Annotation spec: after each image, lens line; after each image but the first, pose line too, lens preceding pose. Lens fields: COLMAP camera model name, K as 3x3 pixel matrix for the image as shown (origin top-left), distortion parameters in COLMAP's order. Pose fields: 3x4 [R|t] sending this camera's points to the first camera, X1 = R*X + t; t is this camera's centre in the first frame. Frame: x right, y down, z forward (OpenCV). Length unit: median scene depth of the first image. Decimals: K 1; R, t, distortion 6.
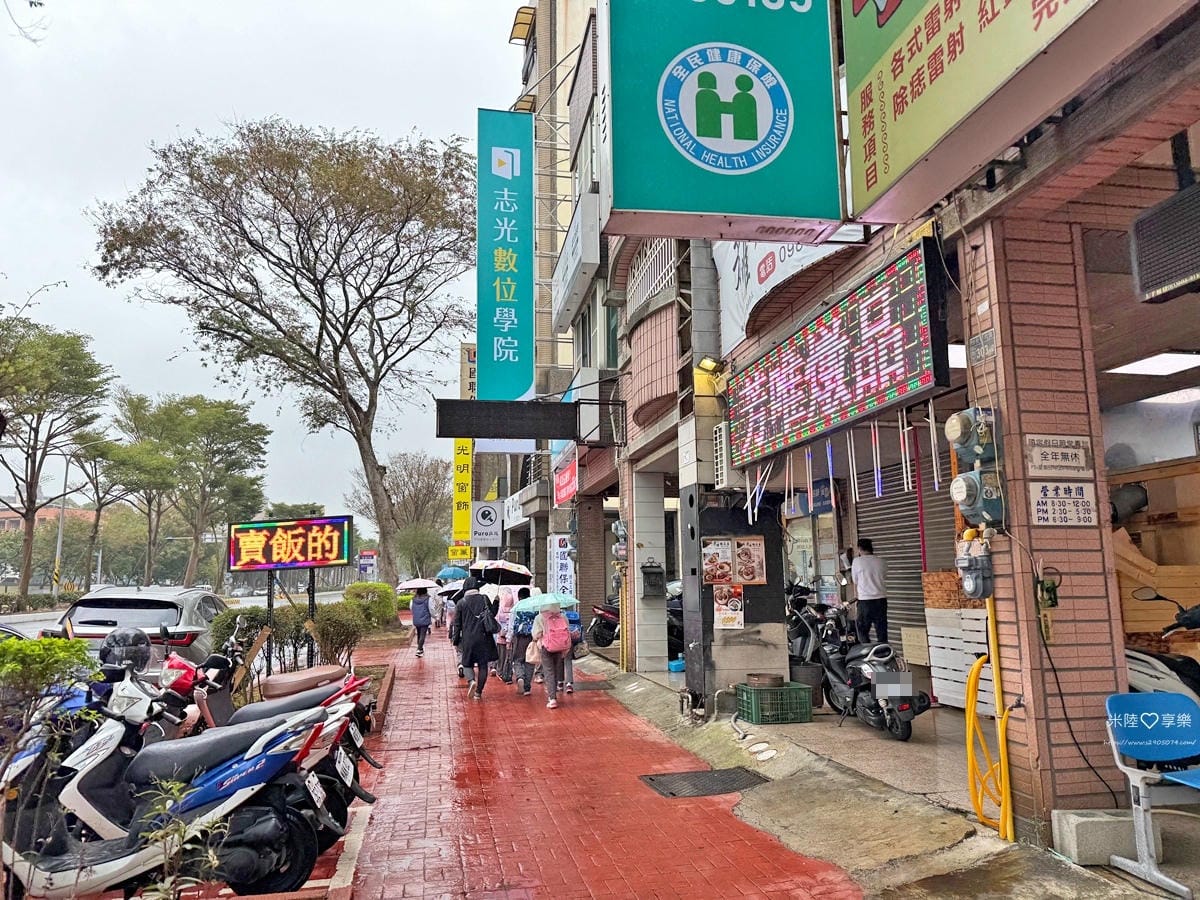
lens RADIAL K [[834.9, 0, 597.4], [0, 834.9, 450.2], [0, 0, 1]] dist [0.010006, -0.036512]
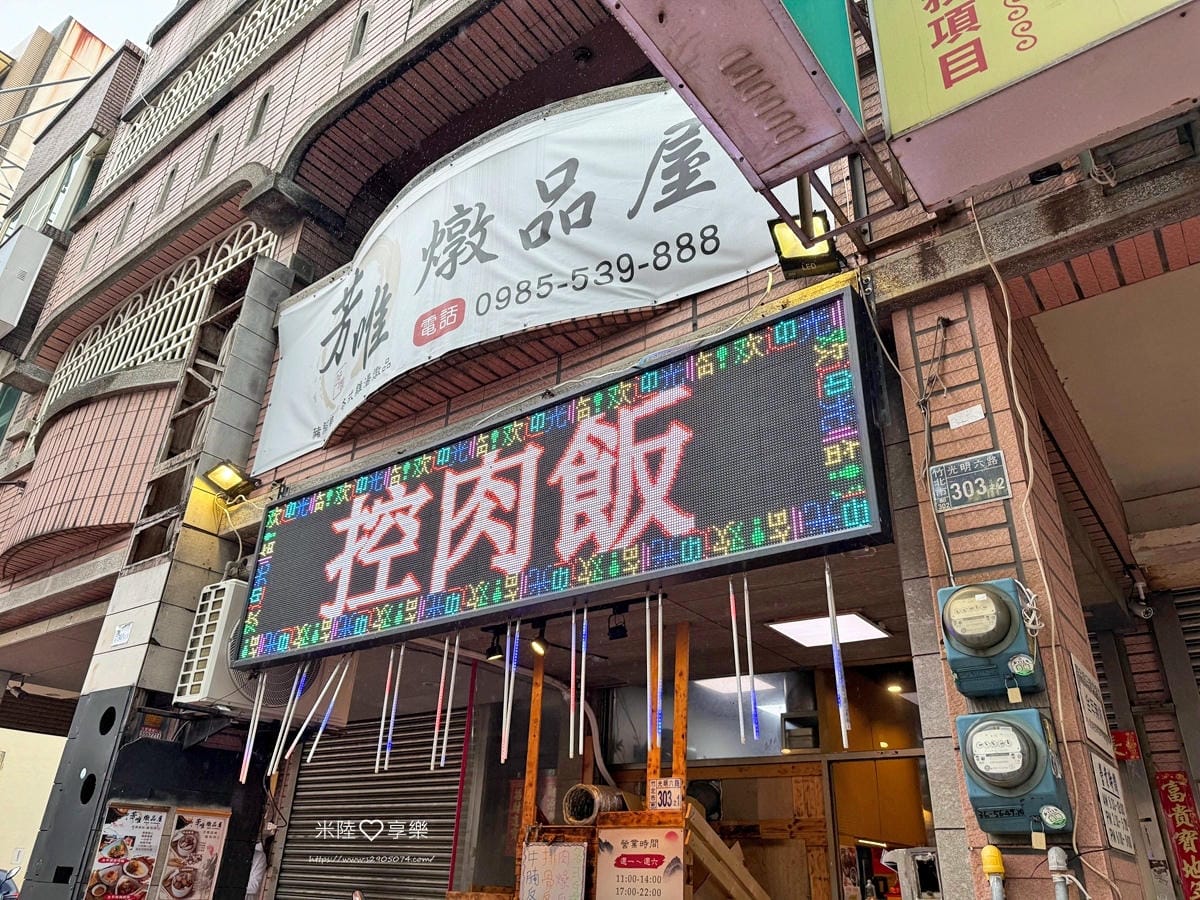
lens RADIAL K [[834.9, 0, 585.8], [0, 834.9, 444.9], [0, 0, 1]] dist [0.010006, -0.036512]
pose [[0.735053, 0.344430, 0.584008, -0.028036], [-0.143600, 0.920902, -0.362379, 0.048682], [-0.662628, 0.182504, 0.726372, 0.417258]]
